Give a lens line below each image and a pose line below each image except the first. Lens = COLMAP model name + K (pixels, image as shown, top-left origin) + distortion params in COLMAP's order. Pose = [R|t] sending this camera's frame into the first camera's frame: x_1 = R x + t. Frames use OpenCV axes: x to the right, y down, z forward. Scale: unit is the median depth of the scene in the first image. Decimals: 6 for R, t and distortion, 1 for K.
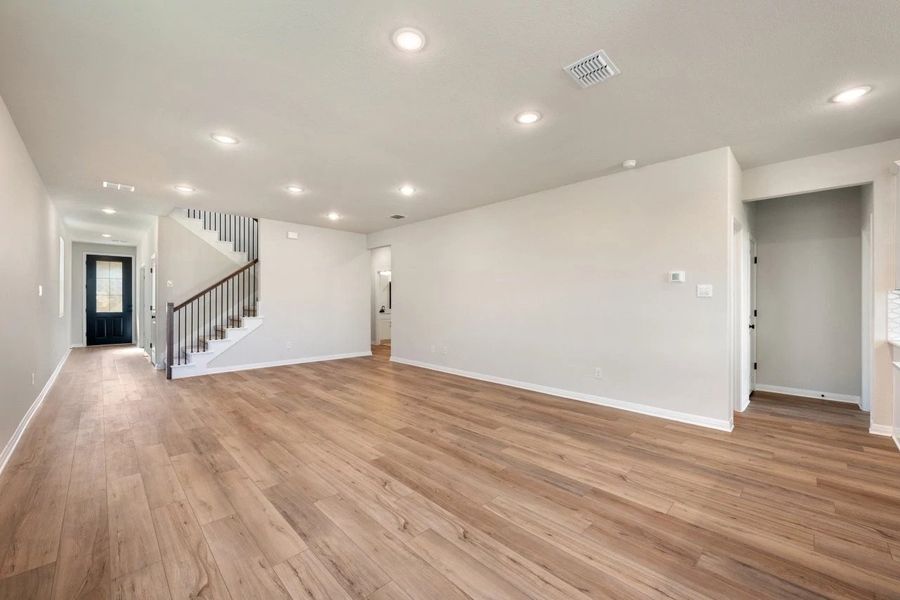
lens RADIAL K [[355.8, 0, 448.5], [0, 355.8, 301.3], [0, 0, 1]] dist [-0.000792, 0.000047]
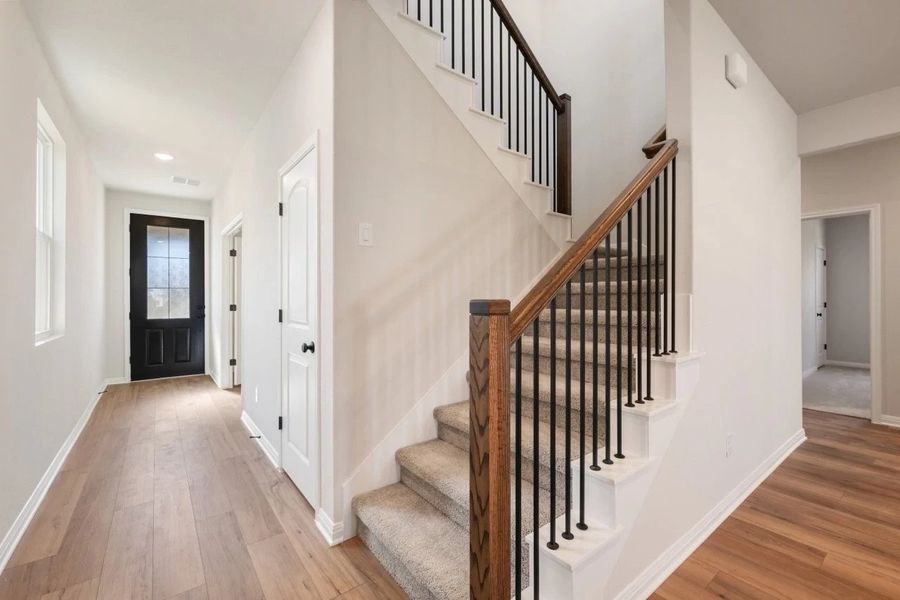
lens RADIAL K [[386.3, 0, 447.5], [0, 386.3, 301.3], [0, 0, 1]] dist [-0.000528, 0.012401]
pose [[0.992861, -0.002793, -0.119243, -0.736473], [0.002528, 0.999994, -0.002366, 0.009430], [0.119249, 0.002048, 0.992862, 0.739555]]
